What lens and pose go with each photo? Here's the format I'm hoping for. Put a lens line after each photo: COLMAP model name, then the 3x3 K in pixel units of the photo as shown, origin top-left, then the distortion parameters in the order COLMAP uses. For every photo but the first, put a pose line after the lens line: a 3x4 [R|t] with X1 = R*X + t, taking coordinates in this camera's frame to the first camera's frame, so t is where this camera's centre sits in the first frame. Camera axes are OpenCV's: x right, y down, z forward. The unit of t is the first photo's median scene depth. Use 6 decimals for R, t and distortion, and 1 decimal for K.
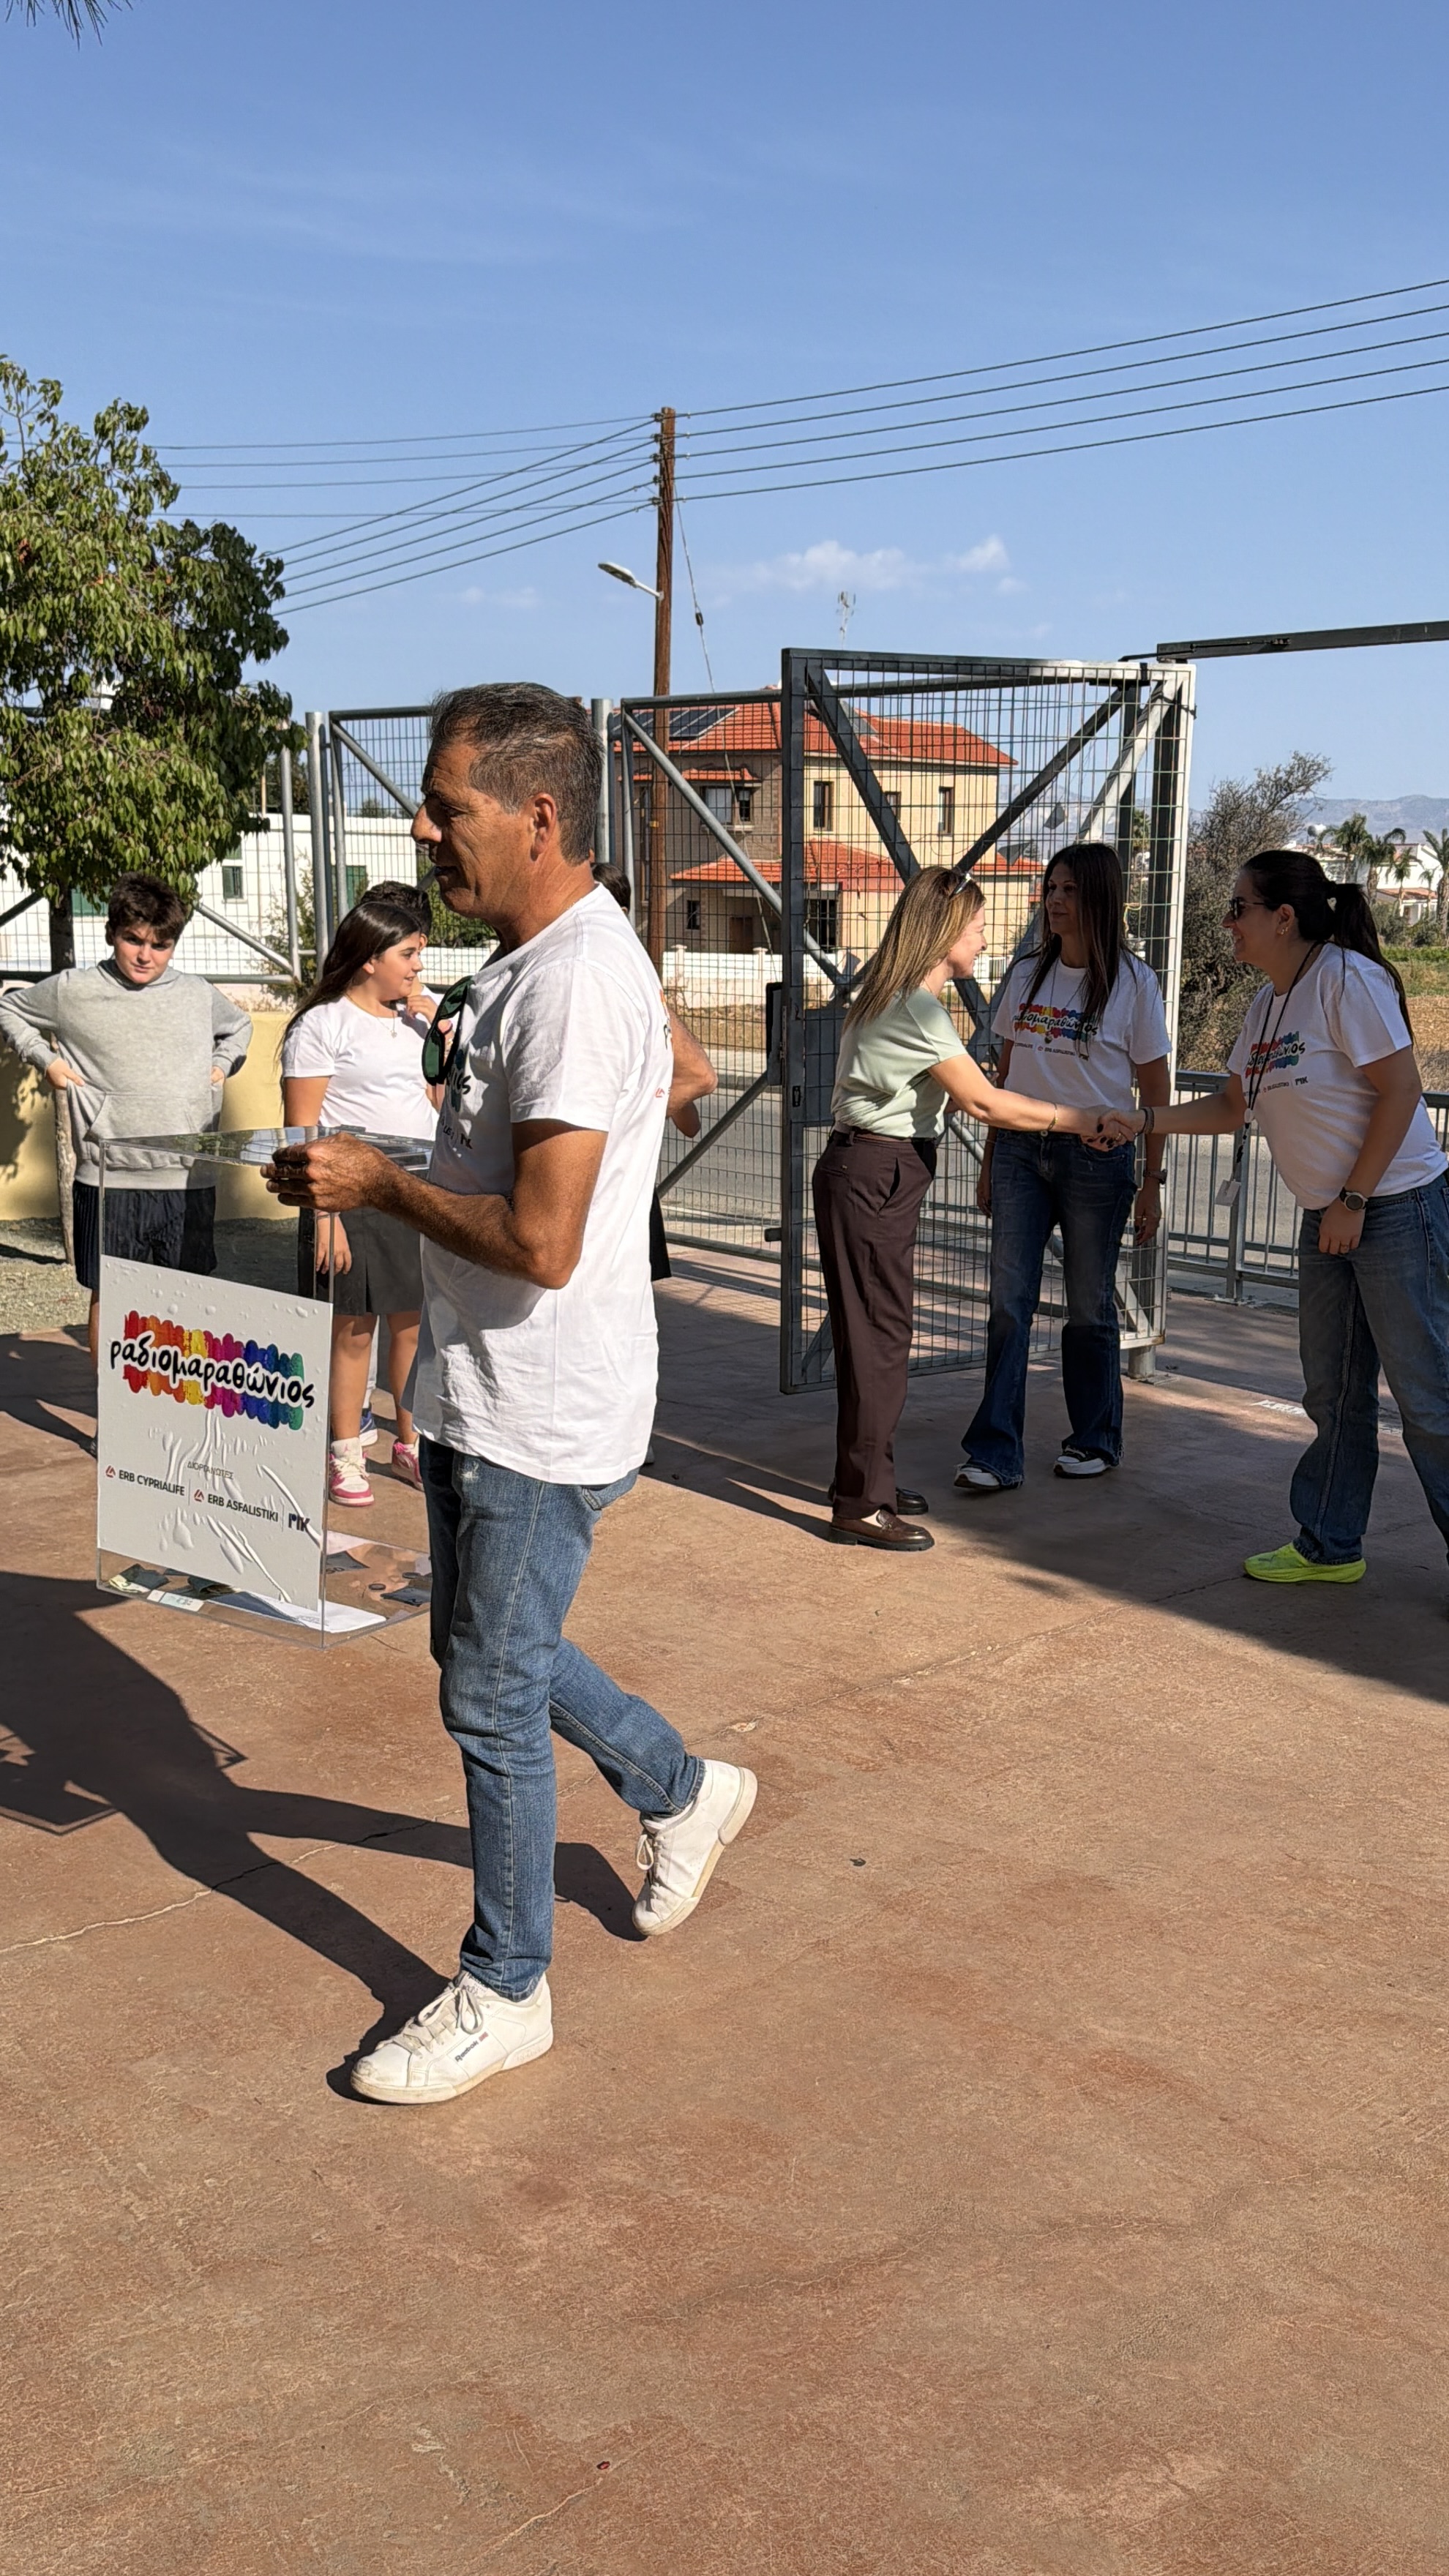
lens RADIAL K [[2515.7, 0, 729.2], [0, 2515.7, 1339.4], [0, 0, 1]] dist [0.248851, -0.696360]
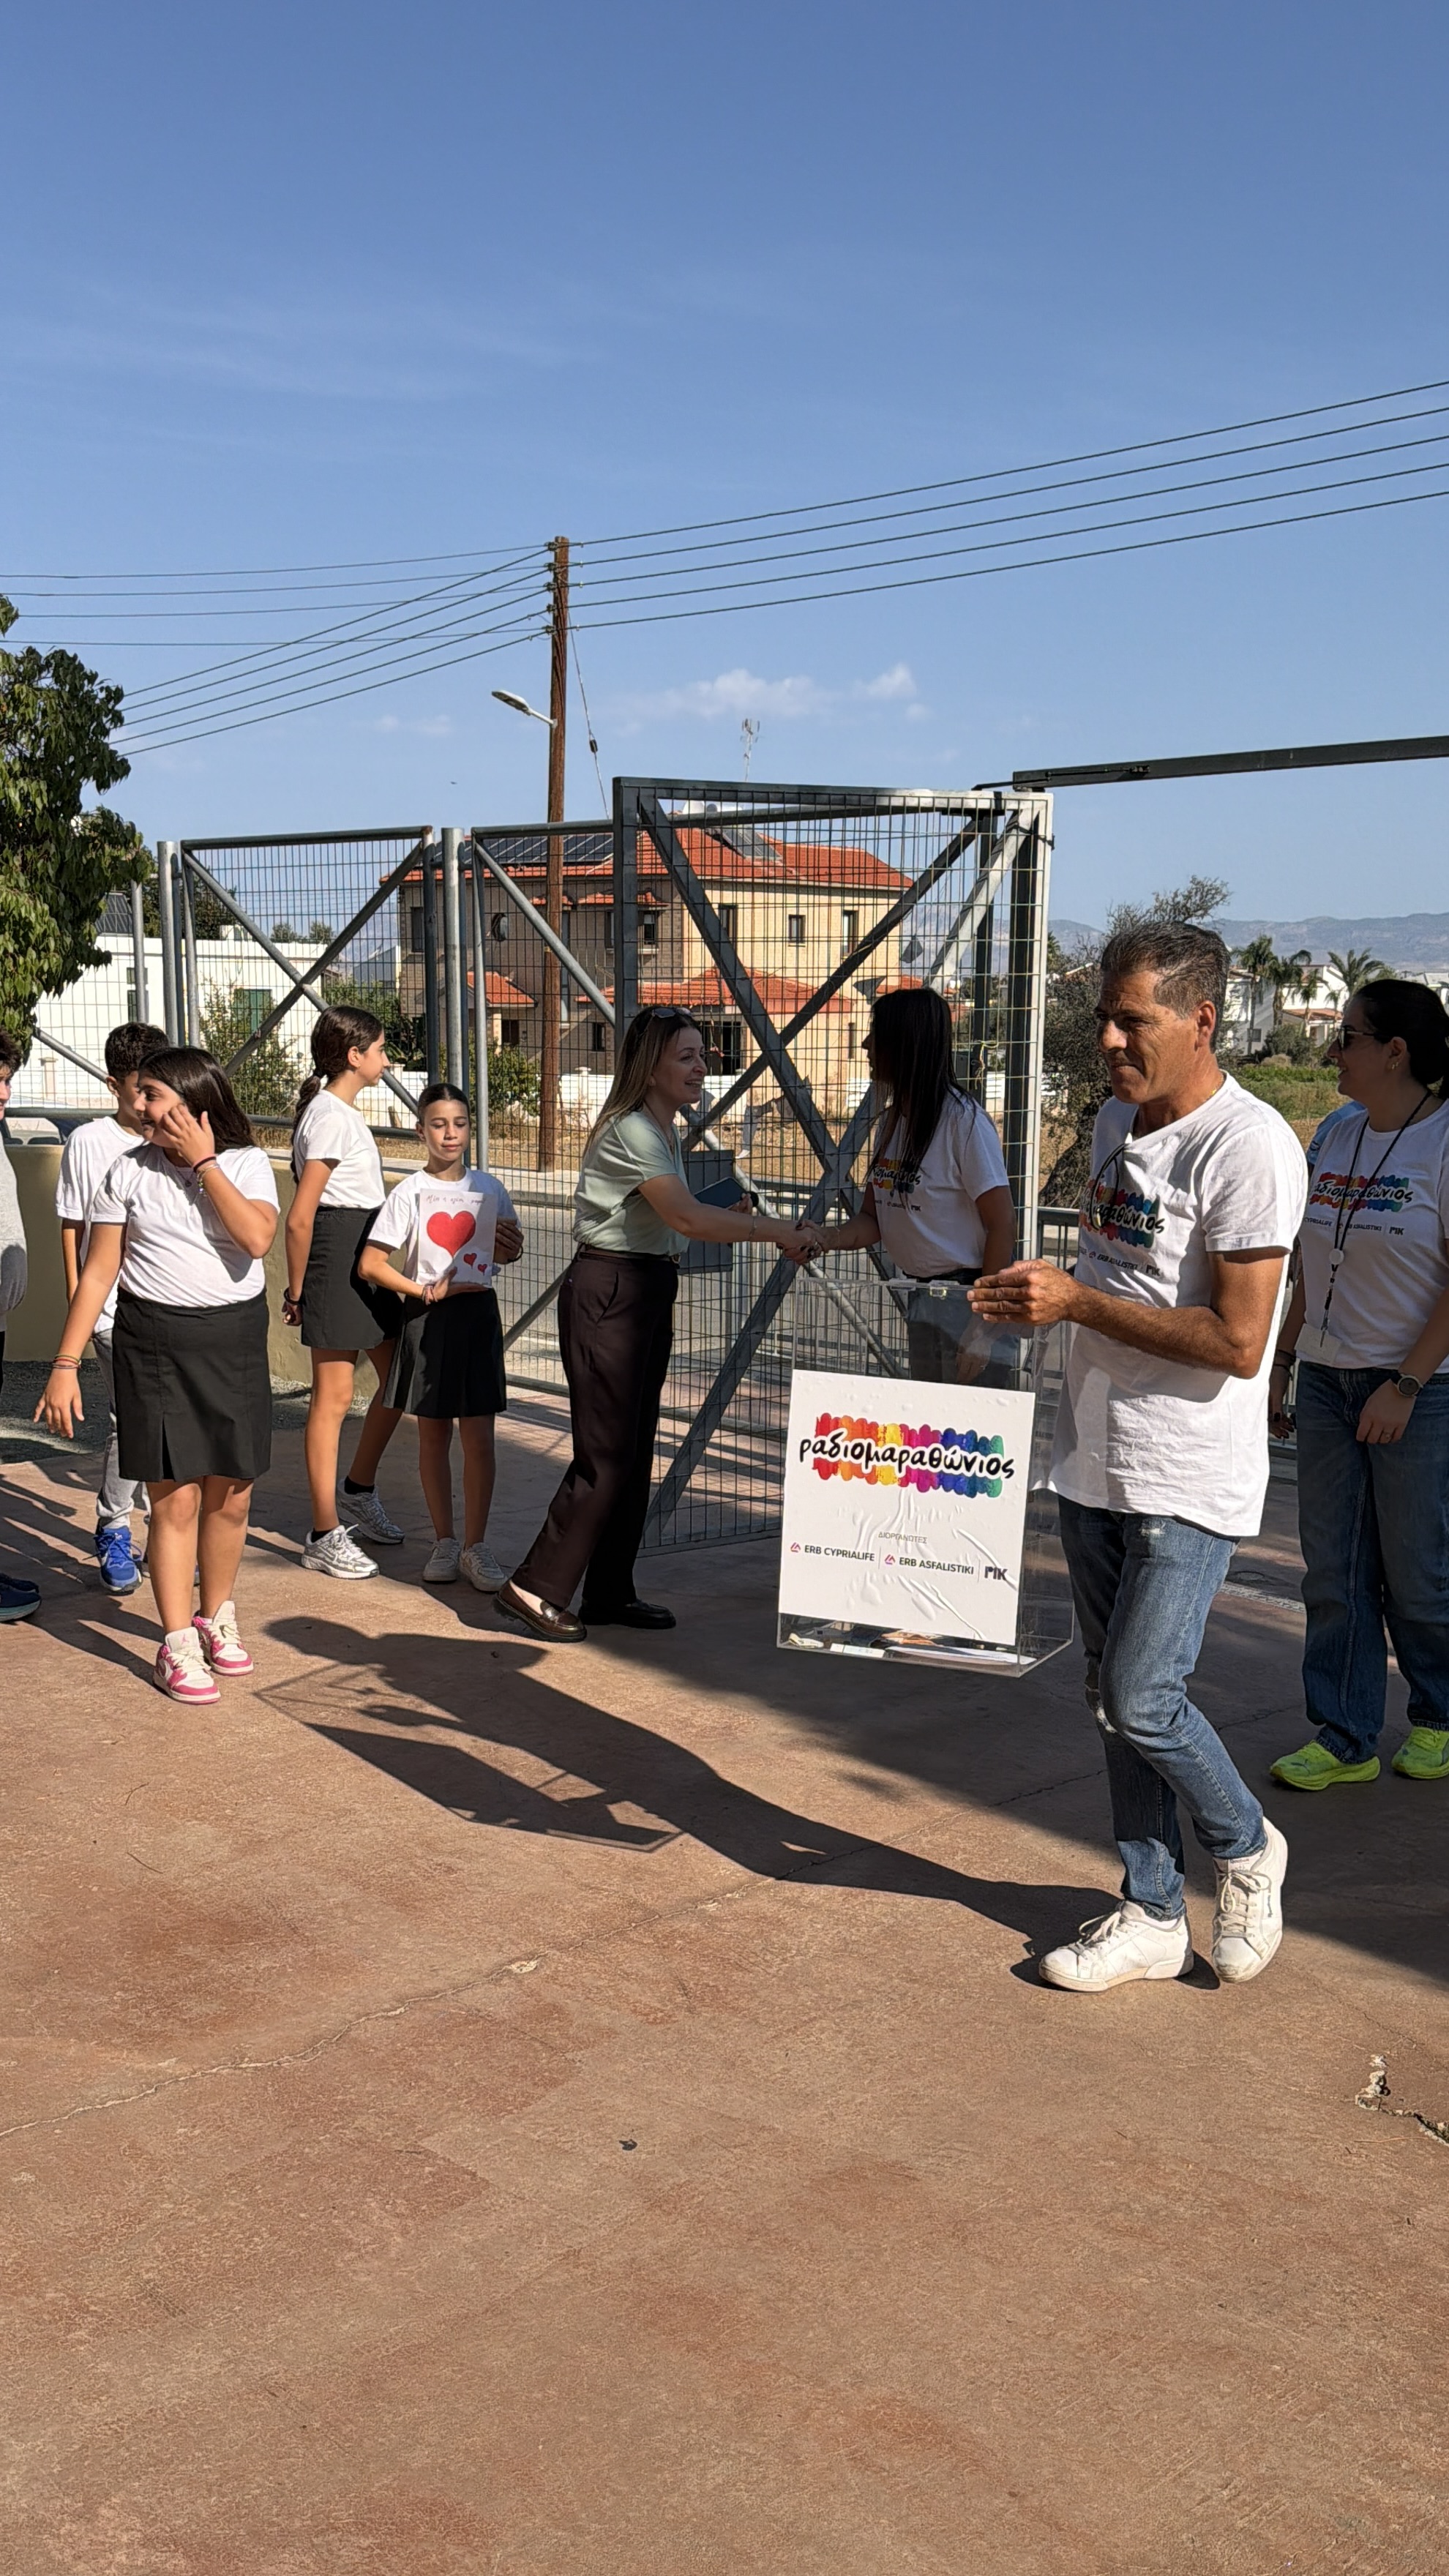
lens RADIAL K [[2365.0, 0, 675.5], [0, 2365.0, 1355.0], [0, 0, 1]] dist [0.214956, -0.566344]
pose [[0.999893, 0.000016, -0.014599, 0.056643], [-0.000385, 0.999681, -0.025248, -0.033052], [0.014594, 0.025251, 0.999575, 0.115797]]
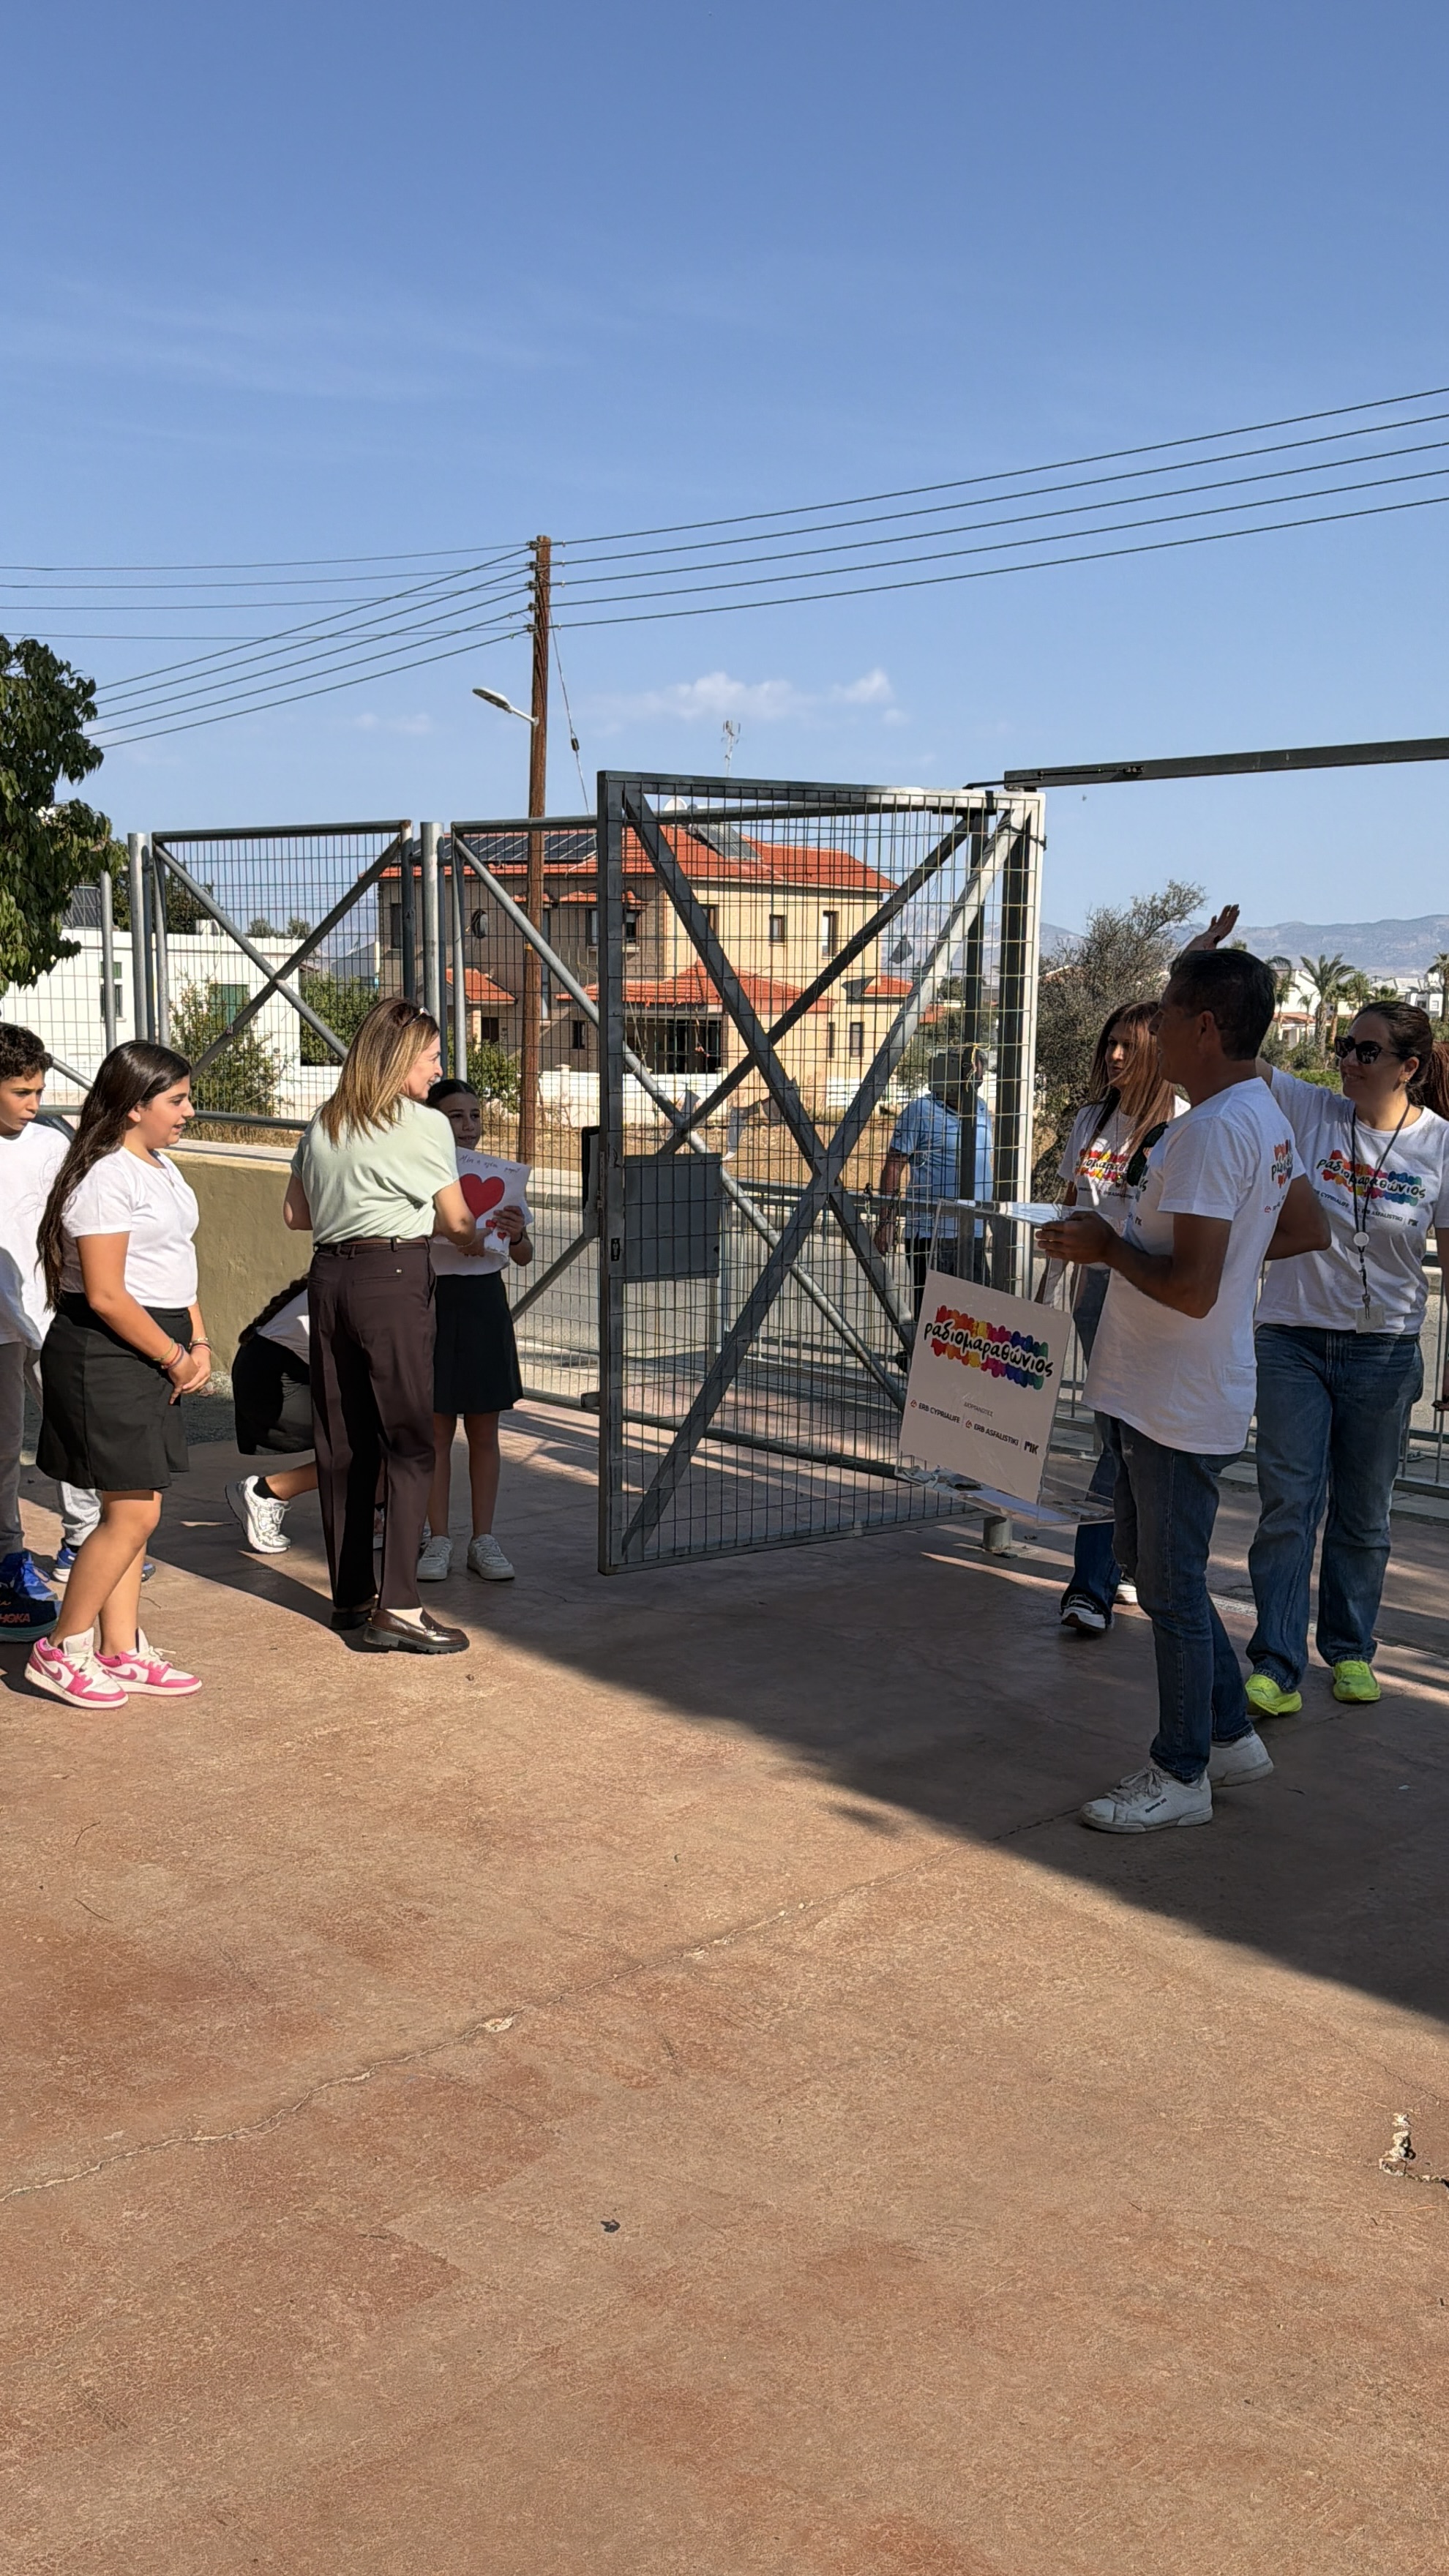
lens RADIAL K [[2312.5, 0, 724.5], [0, 2312.5, 1288.0], [0, 0, 1]] dist [0.201684, -0.506324]
pose [[0.999846, 0.003146, 0.017269, 0.052468], [-0.002293, 0.998788, -0.049175, -0.041677], [-0.017402, 0.049127, 0.998641, 0.162533]]
